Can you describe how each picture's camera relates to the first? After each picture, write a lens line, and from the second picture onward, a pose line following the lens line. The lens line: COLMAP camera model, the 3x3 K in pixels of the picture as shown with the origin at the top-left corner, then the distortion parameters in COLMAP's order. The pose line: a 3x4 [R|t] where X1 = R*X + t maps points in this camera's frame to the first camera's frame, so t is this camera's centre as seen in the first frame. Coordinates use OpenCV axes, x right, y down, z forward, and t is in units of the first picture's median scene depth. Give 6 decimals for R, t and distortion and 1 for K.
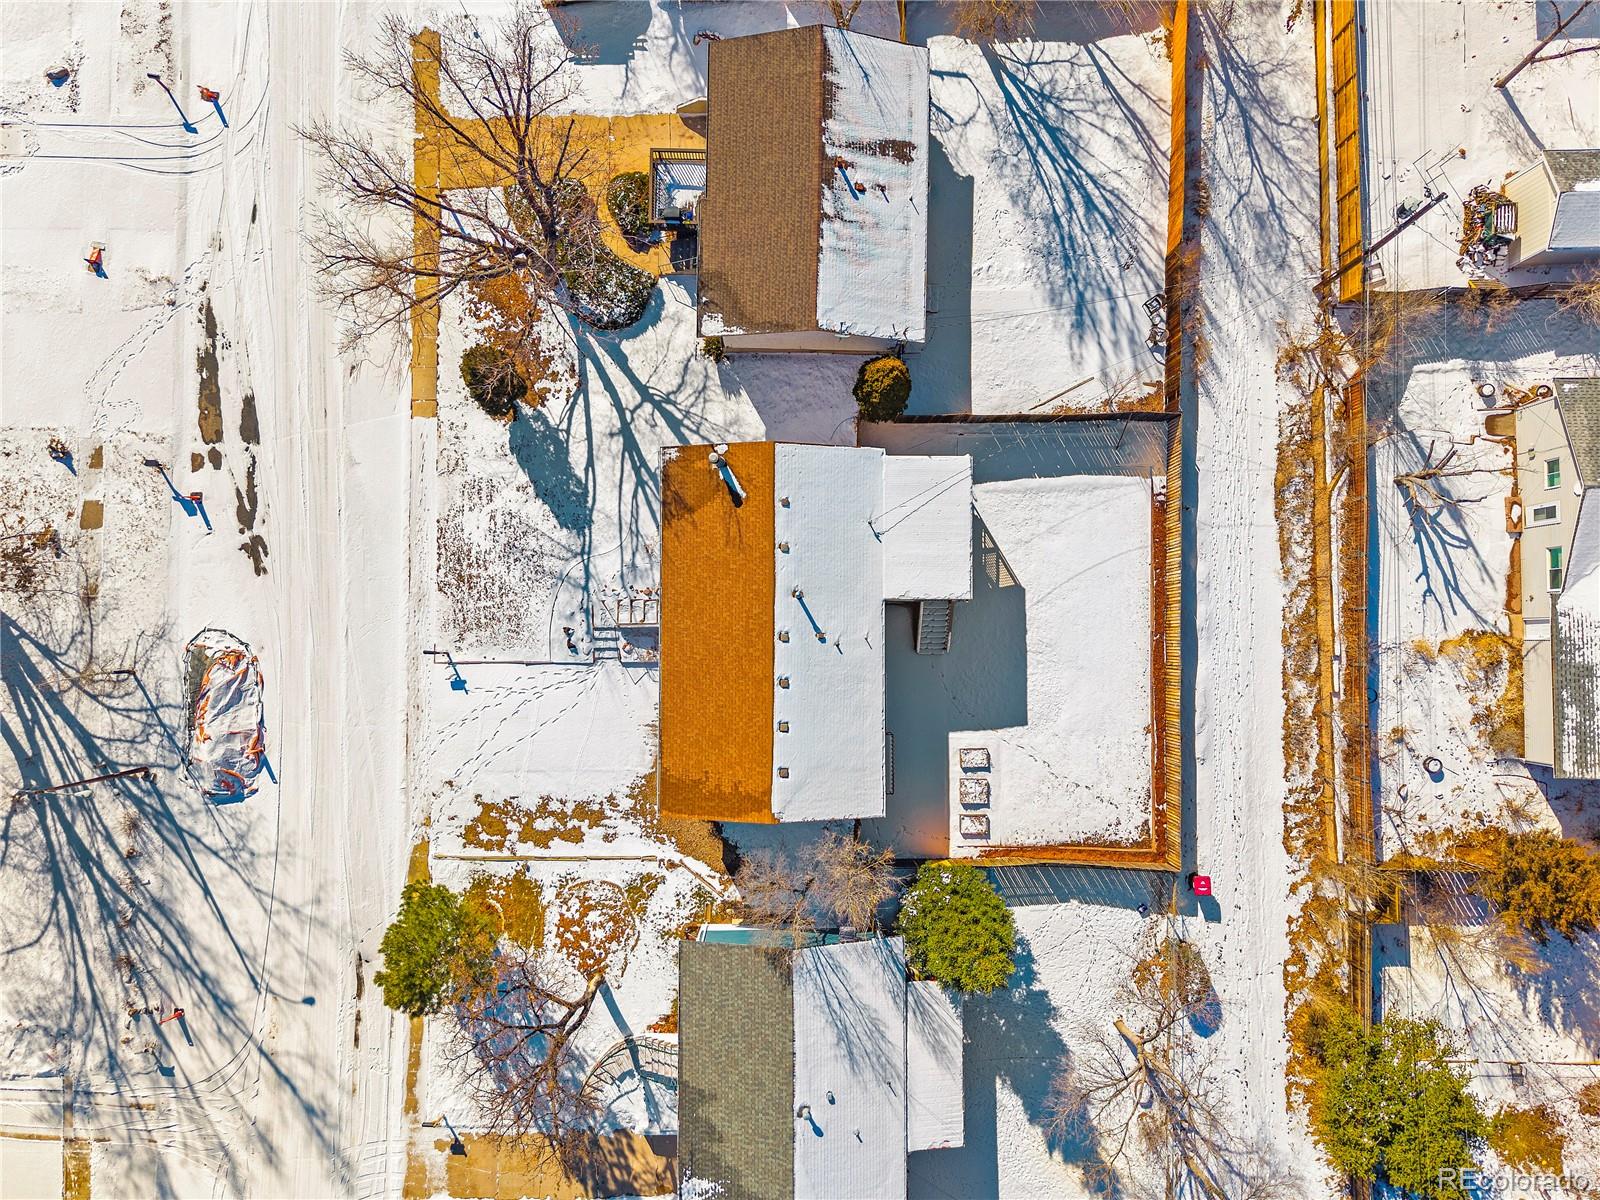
lens RADIAL K [[1060.7, 0, 790.5], [0, 1060.7, 607.3], [0, 0, 1]] dist [0.028191, -0.029095]
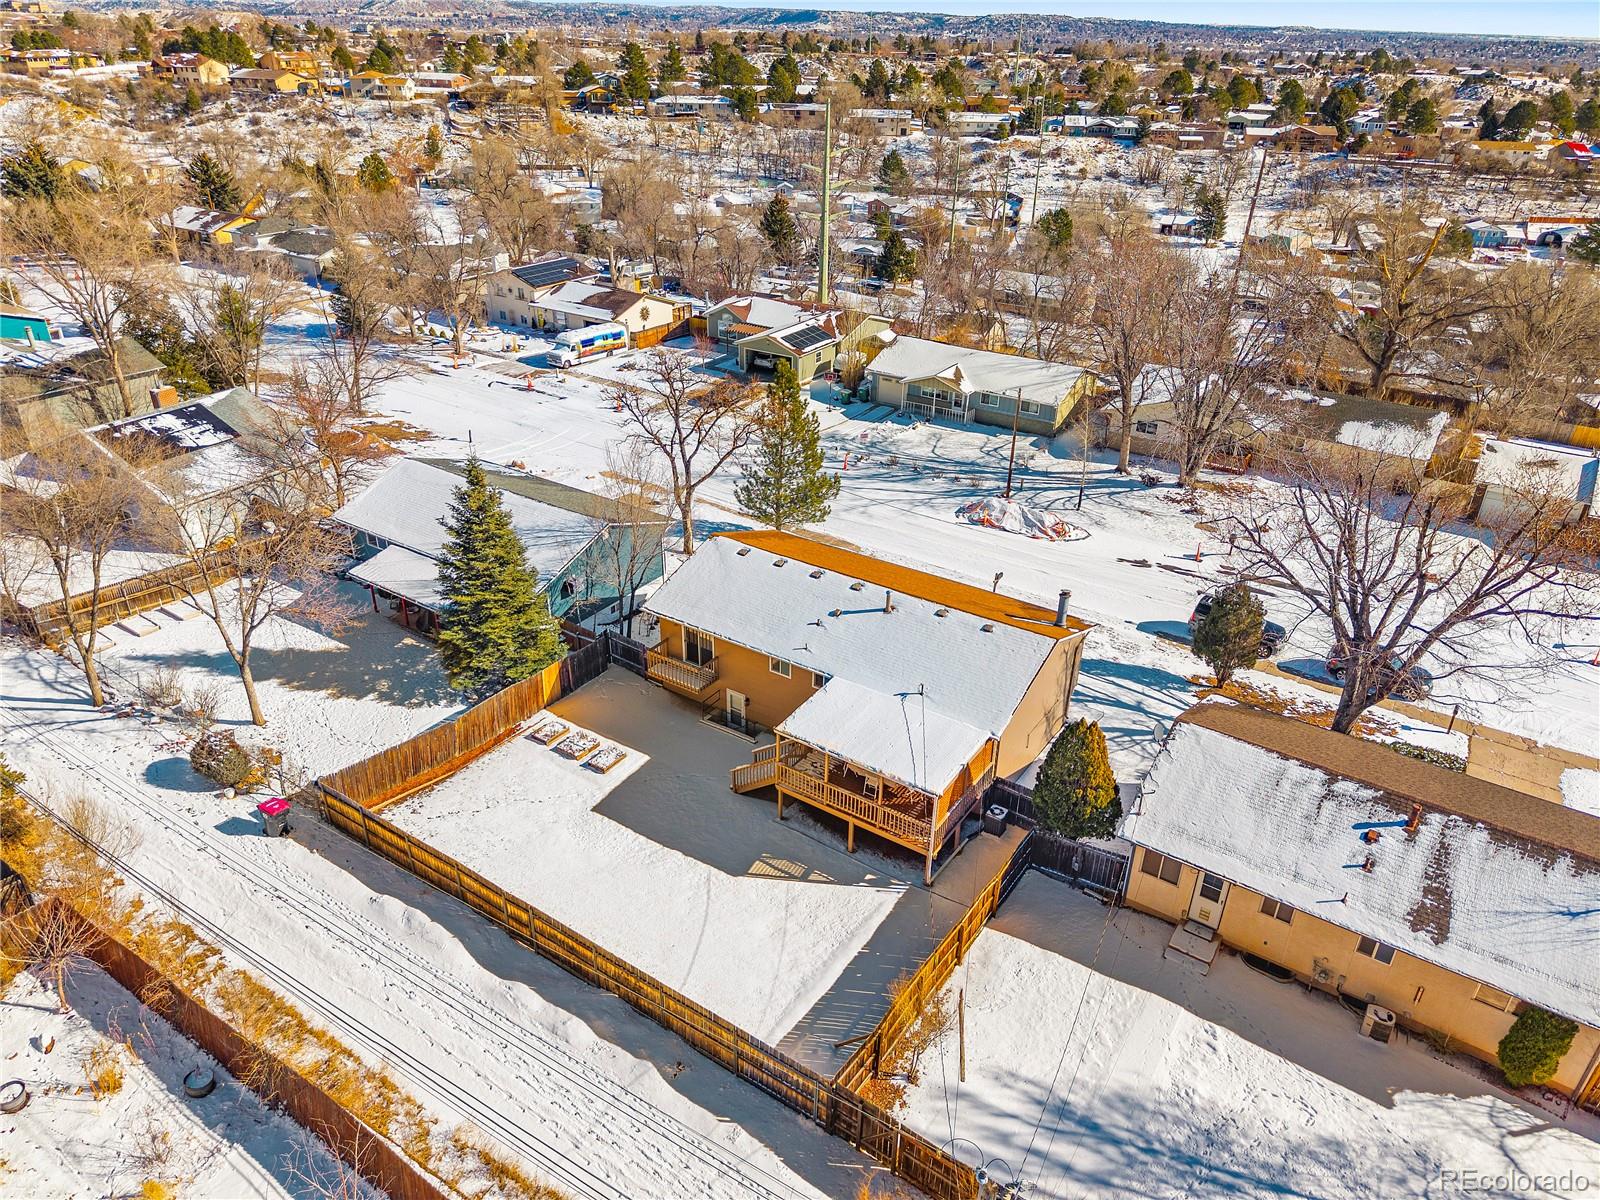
lens RADIAL K [[1068.7, 0, 803.4], [0, 1068.7, 592.1], [0, 0, 1]] dist [0.034812, -0.027688]
pose [[-0.552152, 0.369011, -0.747635, 0.669253], [-0.833743, -0.244697, 0.494970, -0.367816], [-0.000295, 0.896635, 0.442771, 0.522254]]
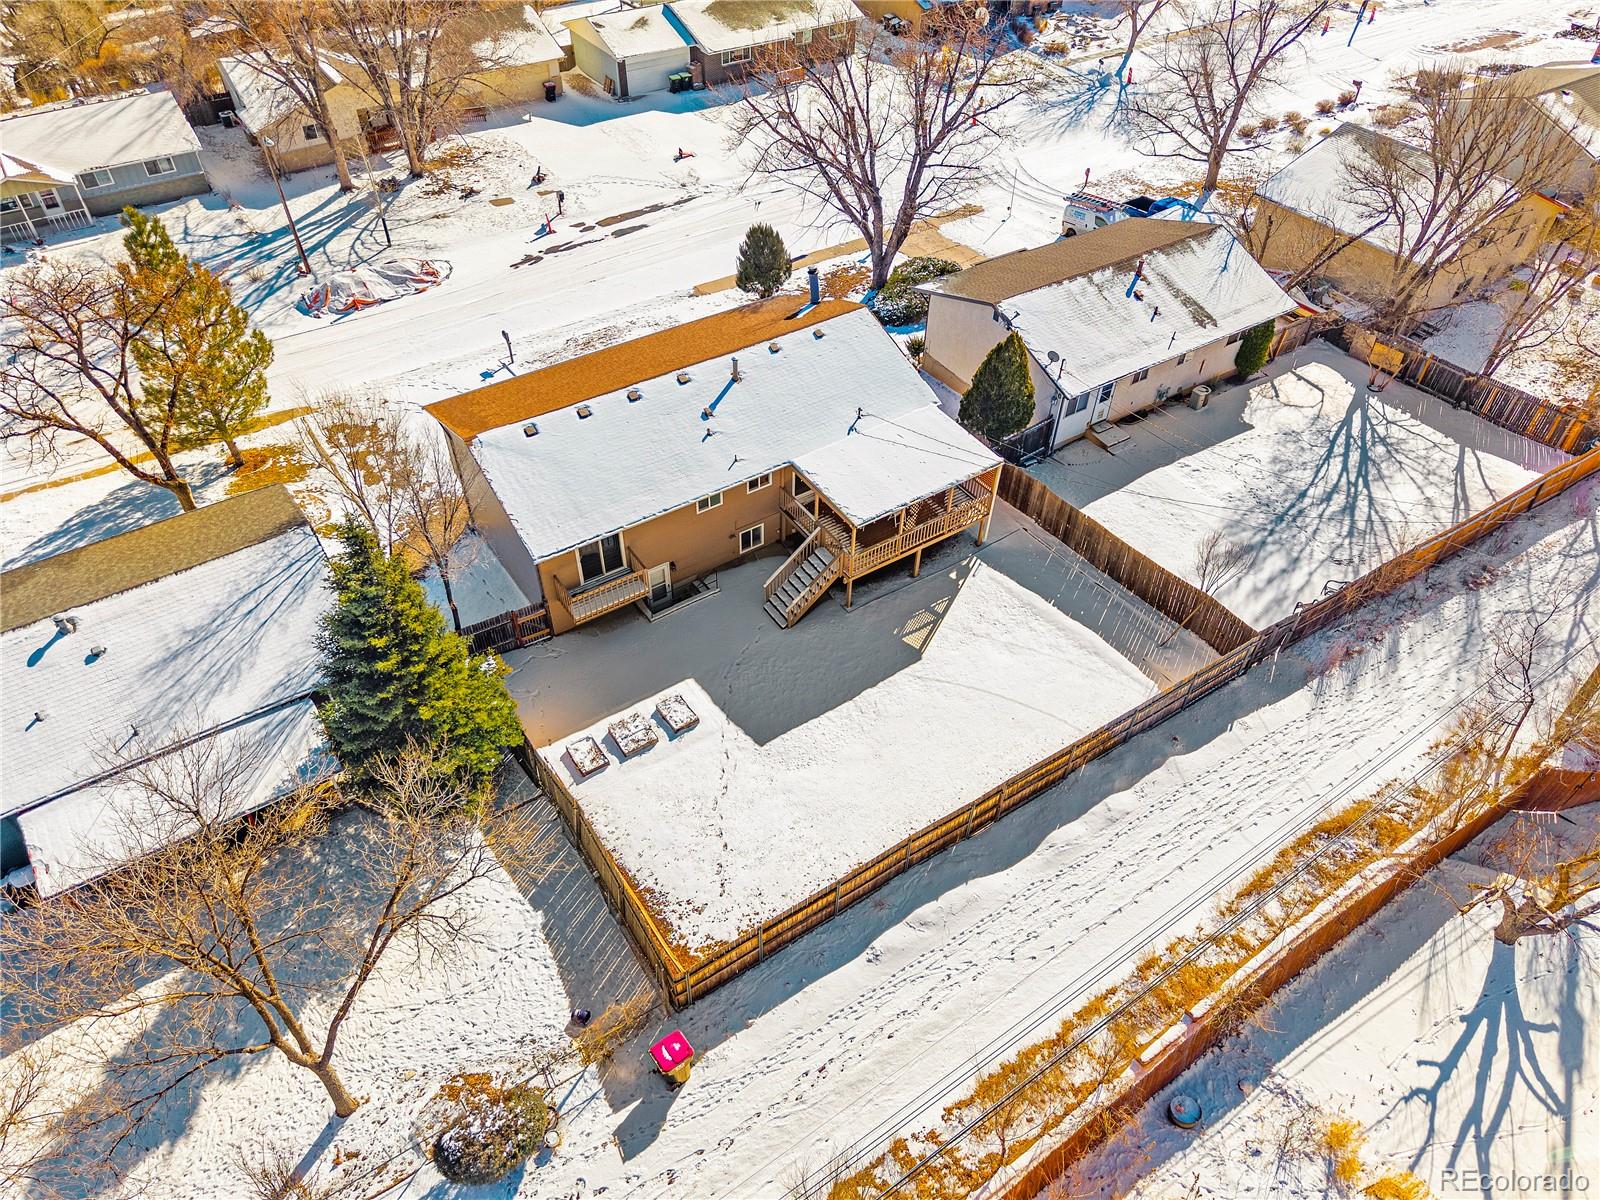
lens RADIAL K [[1060.7, 0, 790.5], [0, 1060.7, 607.3], [0, 0, 1]] dist [0.028191, -0.029095]
pose [[0.551958, 0.590454, -0.588819, 0.575548], [-0.833763, 0.402186, -0.378266, 0.312646], [0.013466, 0.699722, 0.714288, 0.479054]]
